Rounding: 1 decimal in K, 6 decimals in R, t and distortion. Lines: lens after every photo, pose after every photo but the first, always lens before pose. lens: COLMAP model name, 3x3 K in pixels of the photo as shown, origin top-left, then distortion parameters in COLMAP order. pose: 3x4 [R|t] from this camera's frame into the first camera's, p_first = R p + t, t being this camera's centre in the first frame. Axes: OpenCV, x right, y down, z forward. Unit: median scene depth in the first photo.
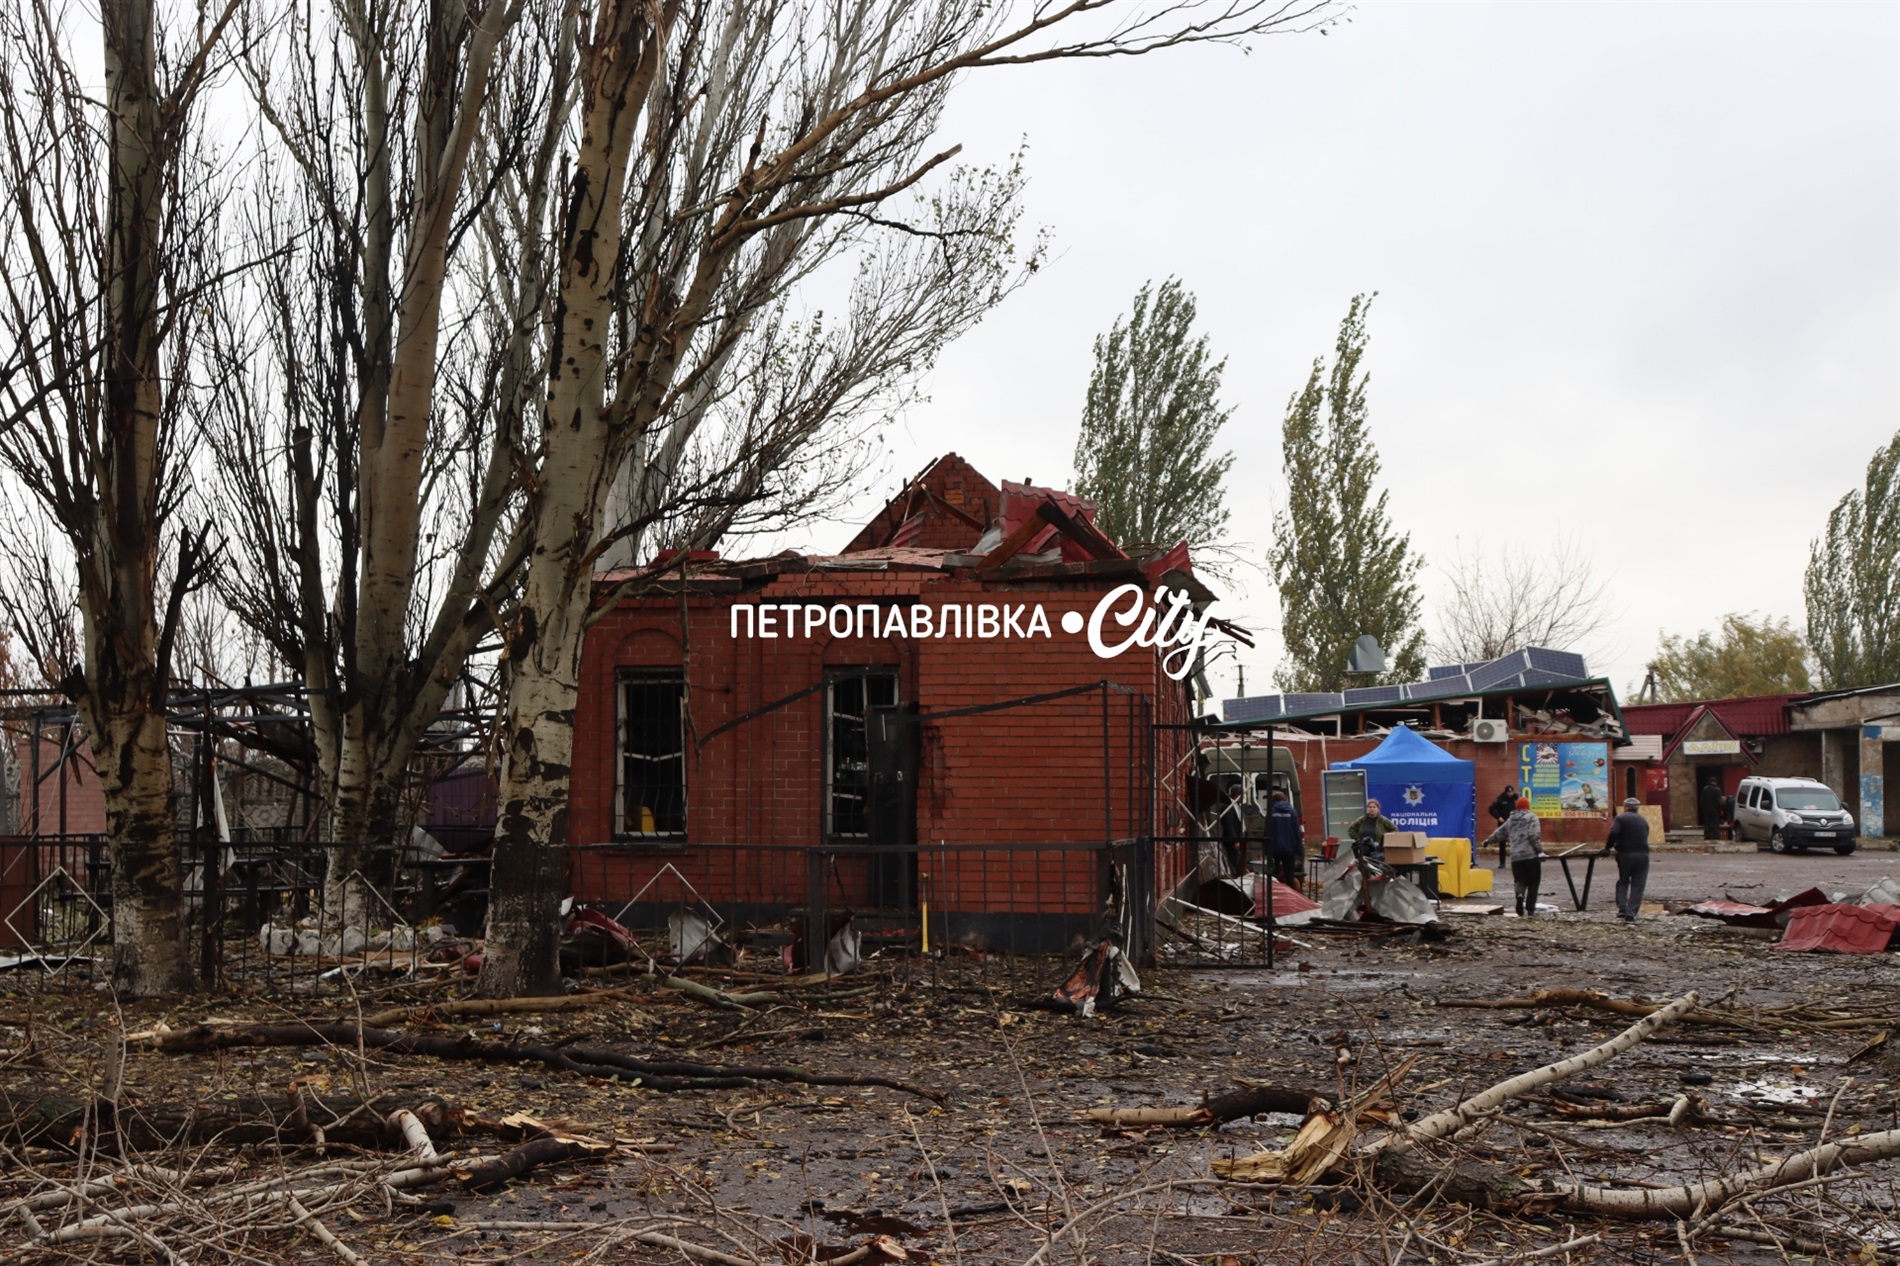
lens RADIAL K [[2399.3, 0, 950.0], [0, 2399.3, 633.0], [0, 0, 1]] dist [-0.003552, 0.008574]
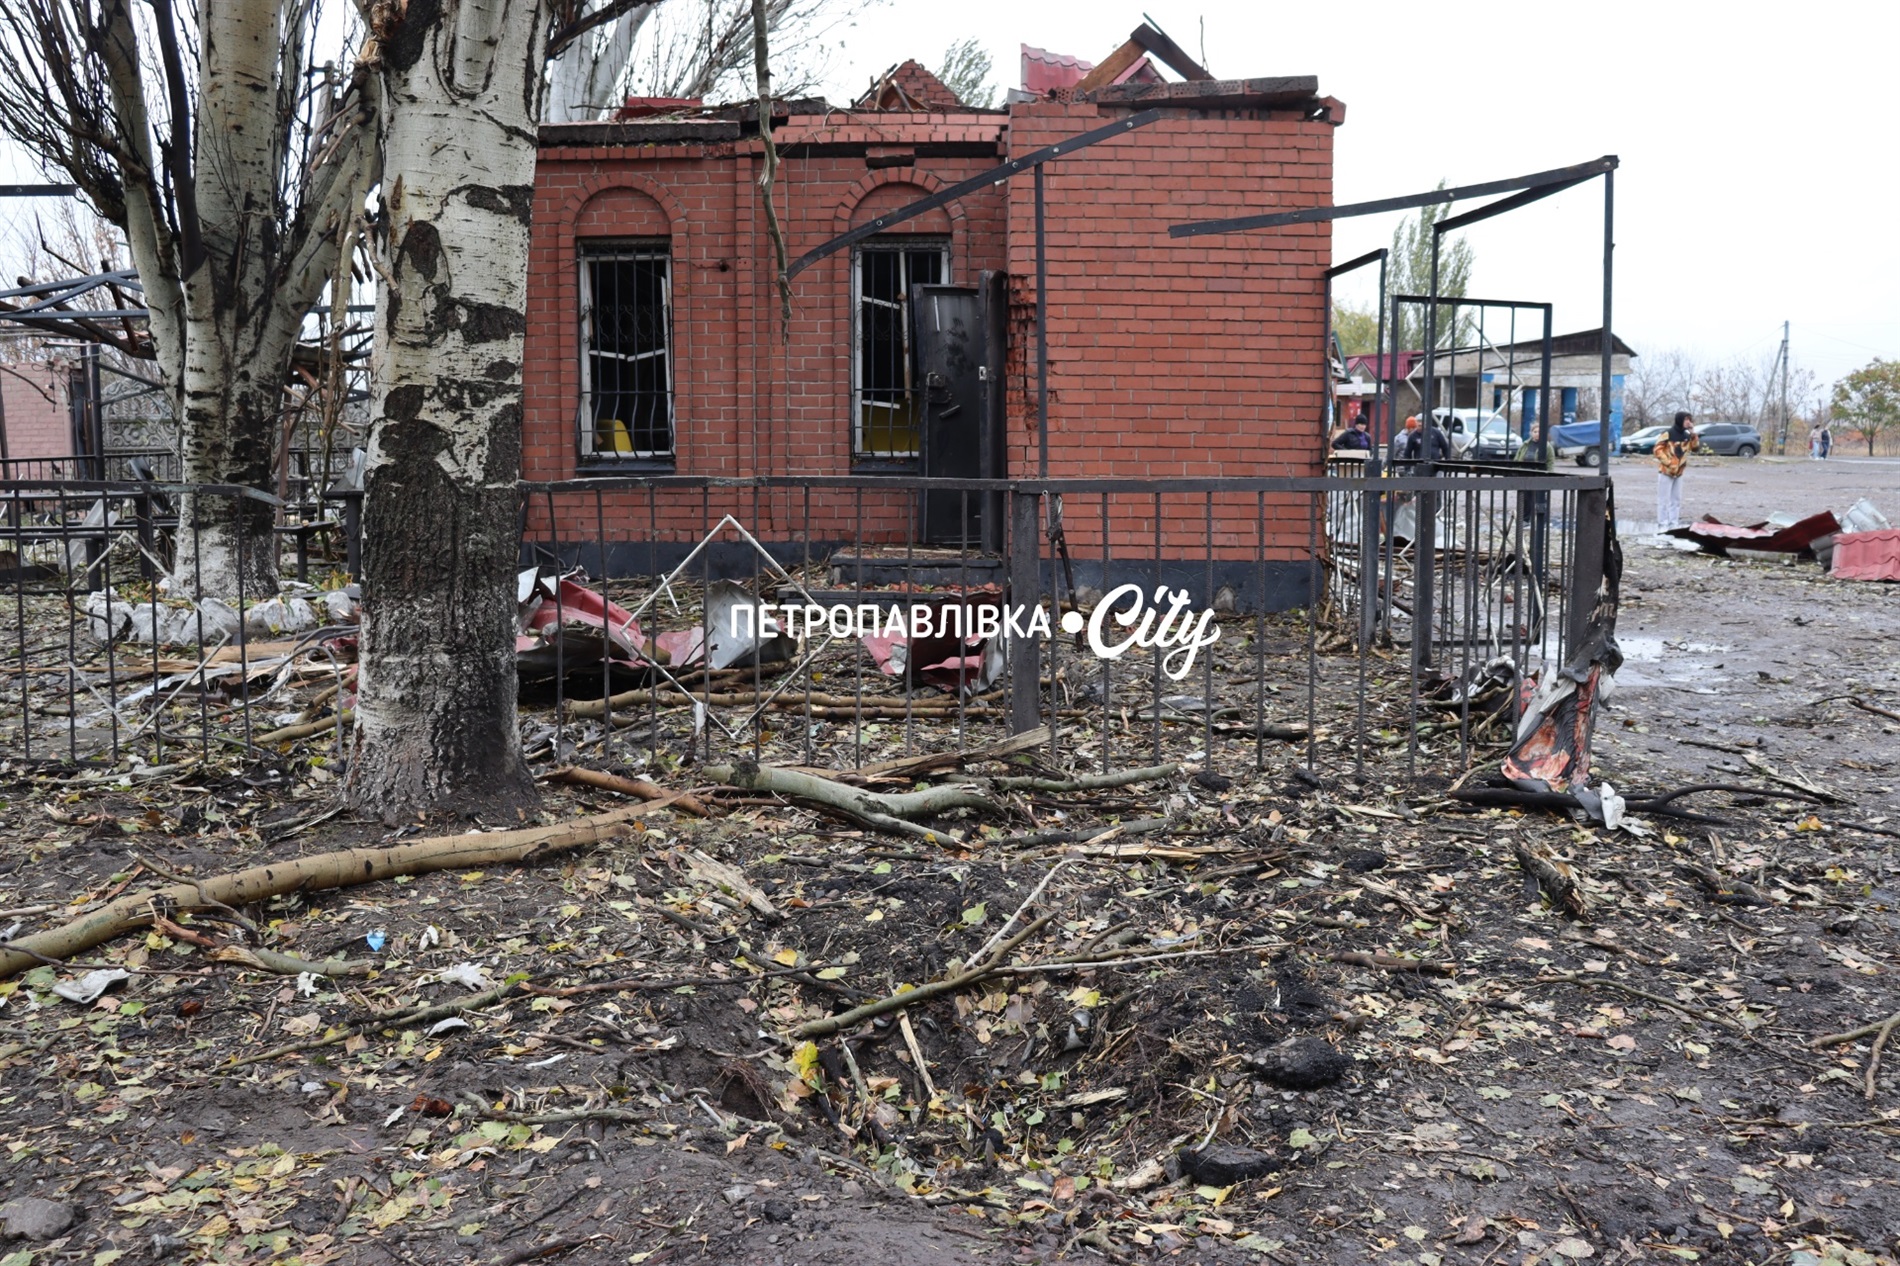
lens RADIAL K [[1555.9, 0, 950.0], [0, 1555.9, 633.0], [0, 0, 1]] dist [-0.185277, 0.170391]
pose [[0.993344, -0.015713, 0.114107, -0.089184], [-0.007434, 0.979839, 0.199649, 0.045252], [-0.114944, -0.199168, 0.973201, 0.554141]]
